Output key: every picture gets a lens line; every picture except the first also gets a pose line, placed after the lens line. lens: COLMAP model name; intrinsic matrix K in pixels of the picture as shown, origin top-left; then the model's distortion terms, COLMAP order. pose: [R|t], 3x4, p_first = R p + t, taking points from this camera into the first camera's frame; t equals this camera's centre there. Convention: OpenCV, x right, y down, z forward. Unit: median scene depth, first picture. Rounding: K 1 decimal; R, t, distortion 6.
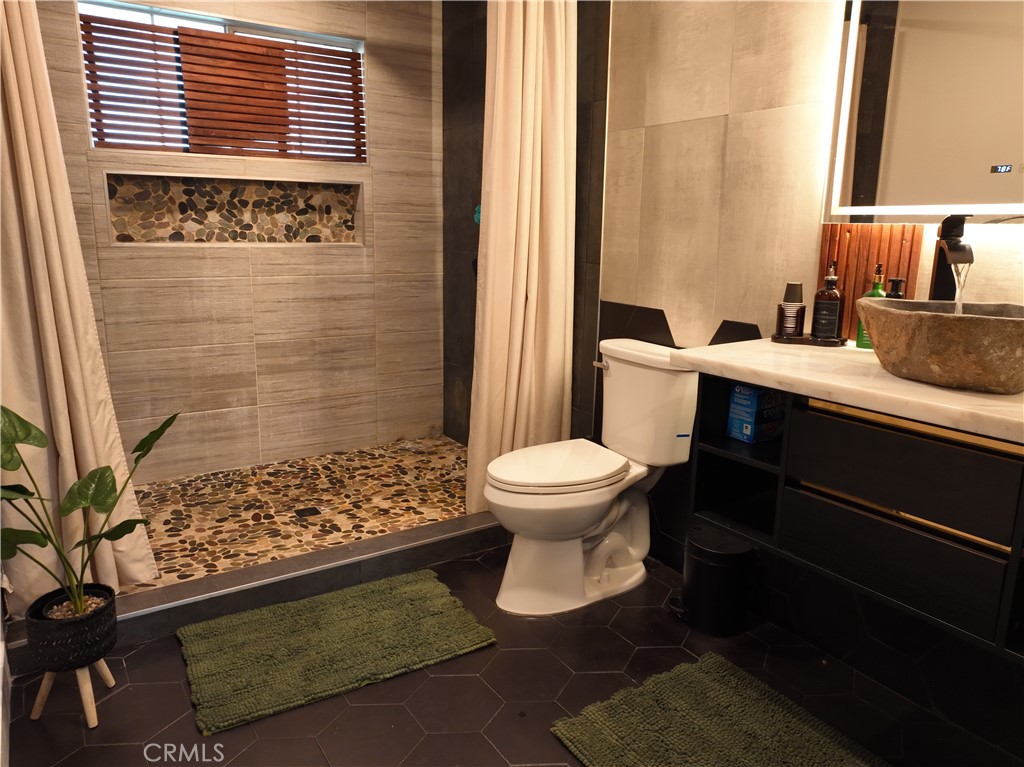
lens RADIAL K [[718.7, 0, 508.0], [0, 718.7, 377.1], [0, 0, 1]] dist [0.008386, 0.009506]
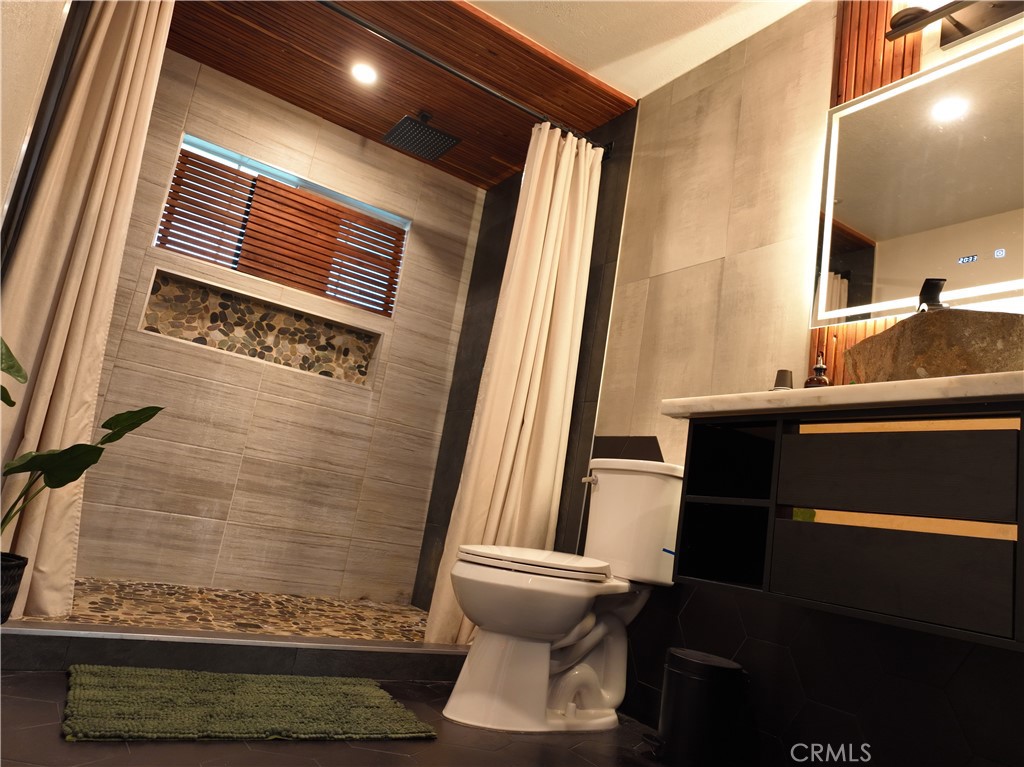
lens RADIAL K [[718.7, 0, 508.0], [0, 718.7, 377.1], [0, 0, 1]] dist [0.008386, 0.009506]
pose [[0.989338, 0.143674, -0.023841, 0.019440], [-0.141472, 0.909186, -0.391620, 0.222207], [-0.034589, 0.390817, 0.919818, 0.041755]]
